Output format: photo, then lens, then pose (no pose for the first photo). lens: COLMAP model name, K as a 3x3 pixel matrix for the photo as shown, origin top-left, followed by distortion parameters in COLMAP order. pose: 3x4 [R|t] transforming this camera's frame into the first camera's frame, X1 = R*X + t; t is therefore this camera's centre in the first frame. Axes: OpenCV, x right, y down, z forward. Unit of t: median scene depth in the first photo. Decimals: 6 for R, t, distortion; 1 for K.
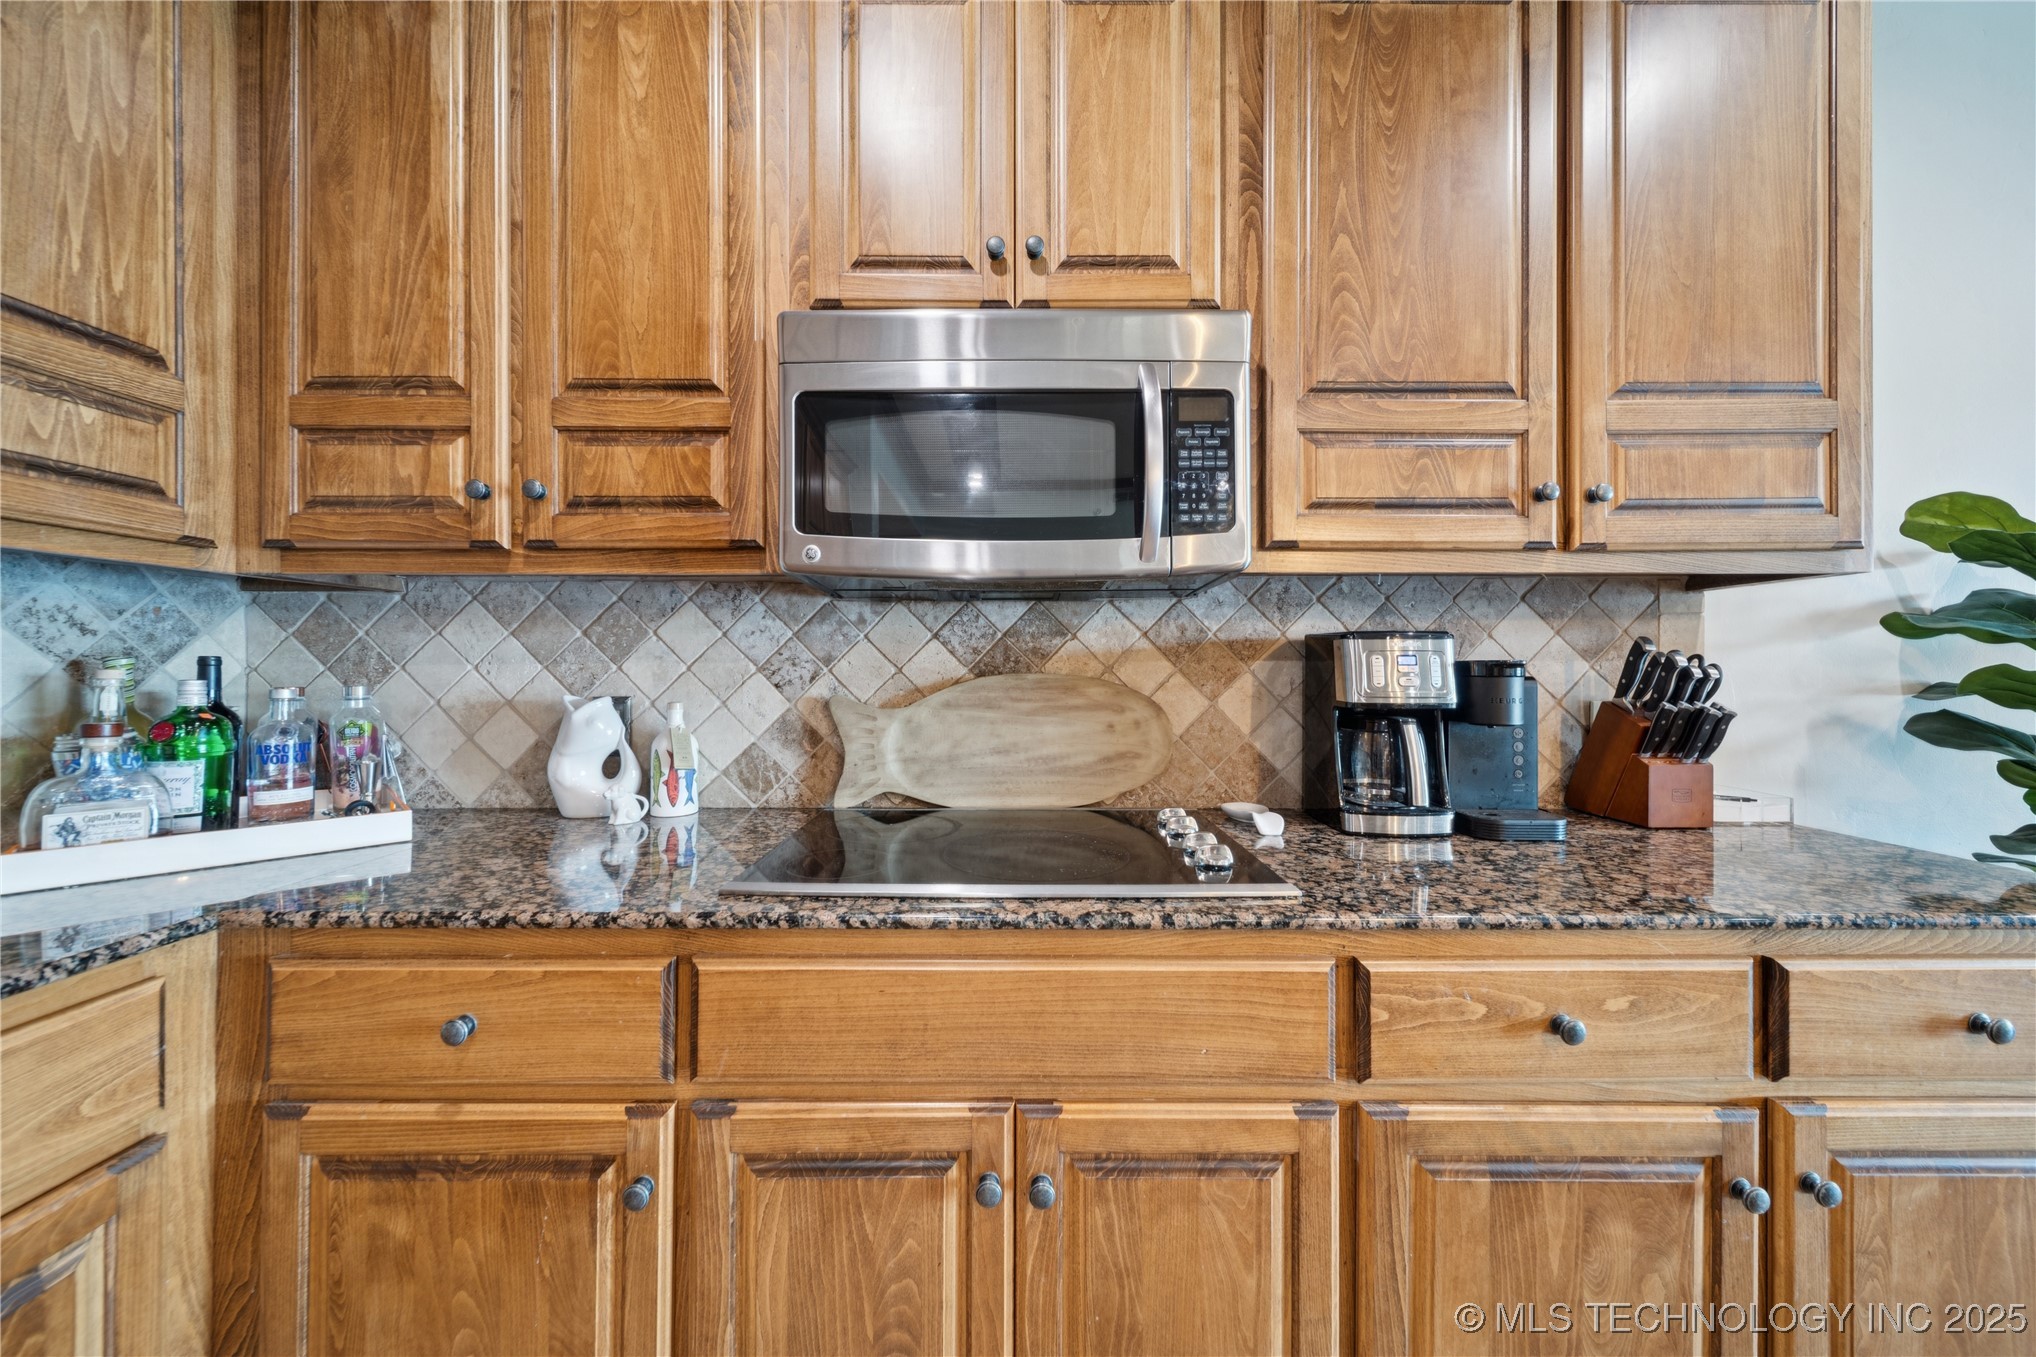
lens RADIAL K [[711.0, 0, 1015.7], [0, 711.0, 666.7], [0, 0, 1]] dist [0.002616, -0.000156]
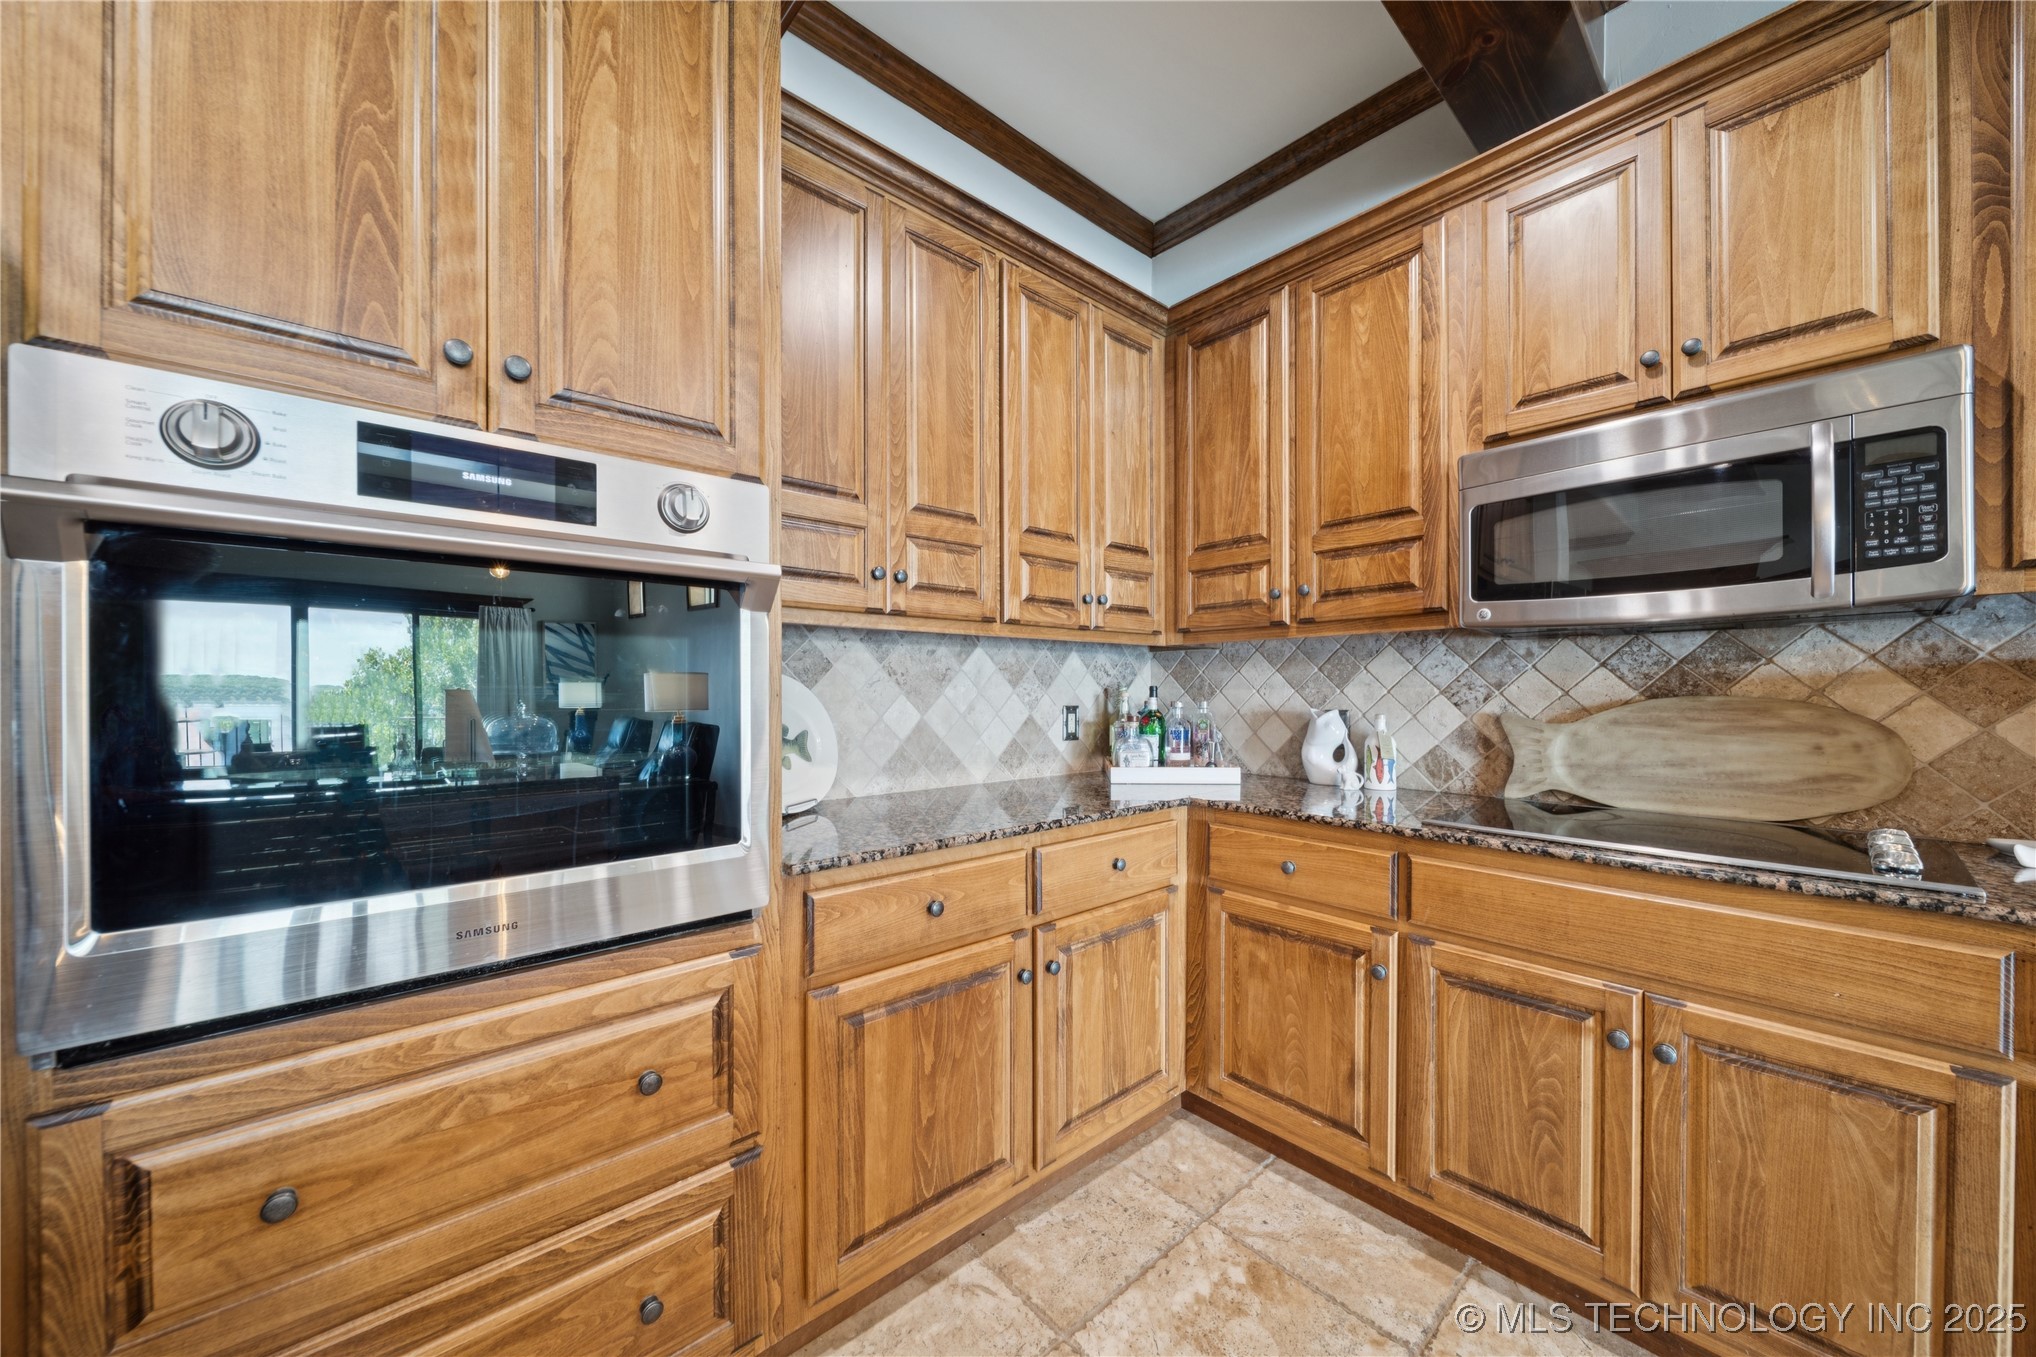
lens RADIAL K [[720.2, 0, 1020.3], [0, 720.2, 691.8], [0, 0, 1]] dist [0.002635, -0.002020]
pose [[0.655054, -0.000470, -0.755582, 0.205904], [0.003439, 0.999991, 0.002360, -0.004421], [0.755574, -0.004145, 0.655050, -0.684577]]
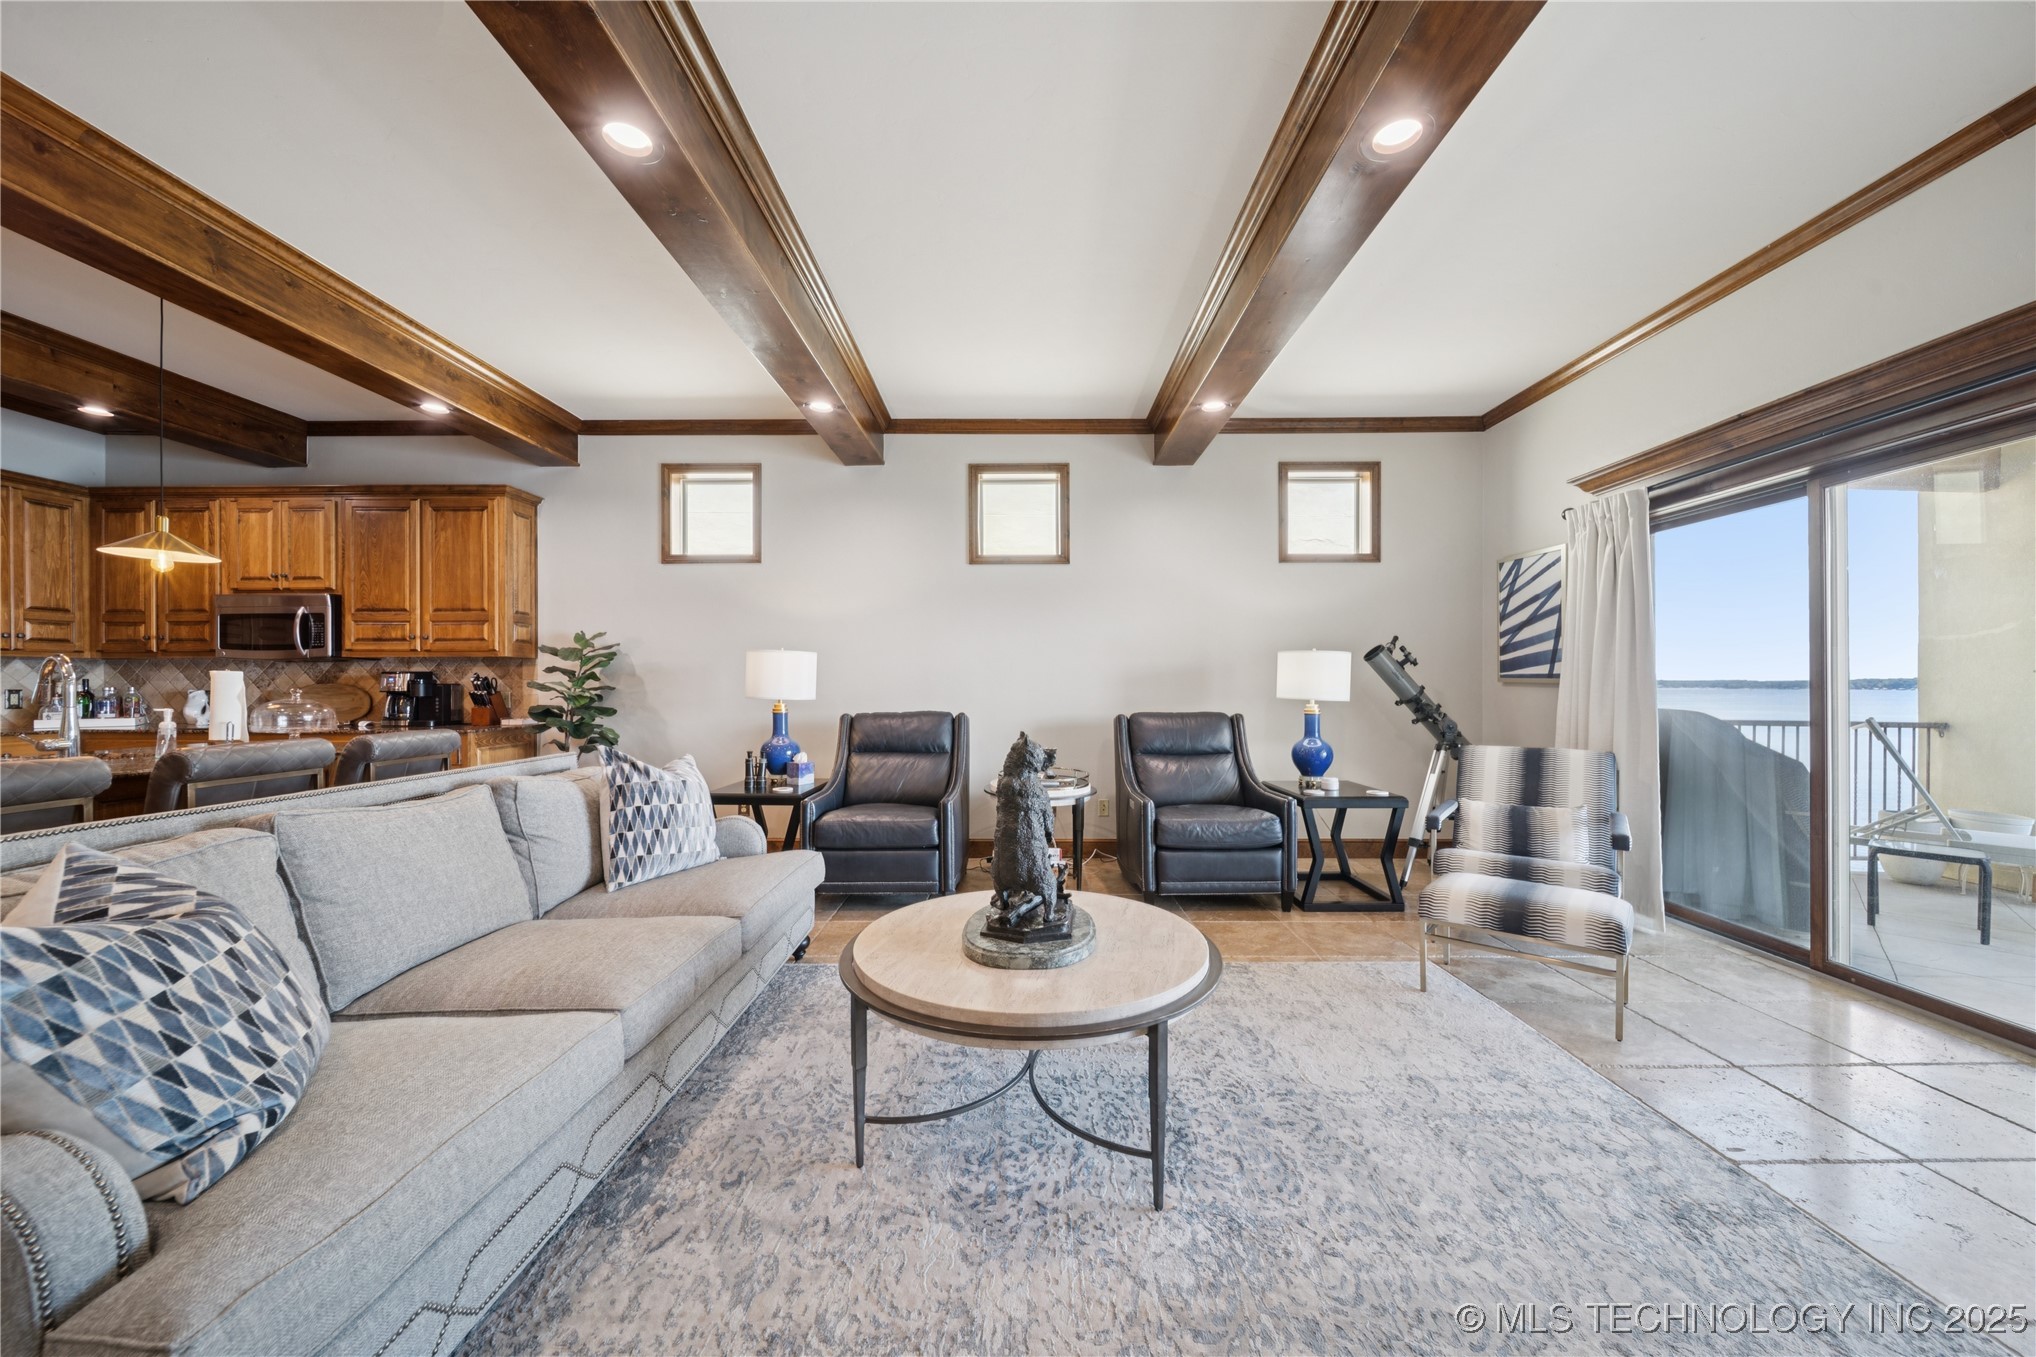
lens RADIAL K [[719.9, 0, 1019.1], [0, 719.9, 686.9], [0, 0, 1]] dist [0.001858, -0.002111]
pose [[0.999775, -0.001188, -0.021164, 4.180635], [0.001270, 0.999992, 0.003883, 0.019467], [0.021159, -0.003909, 0.999768, -2.902021]]
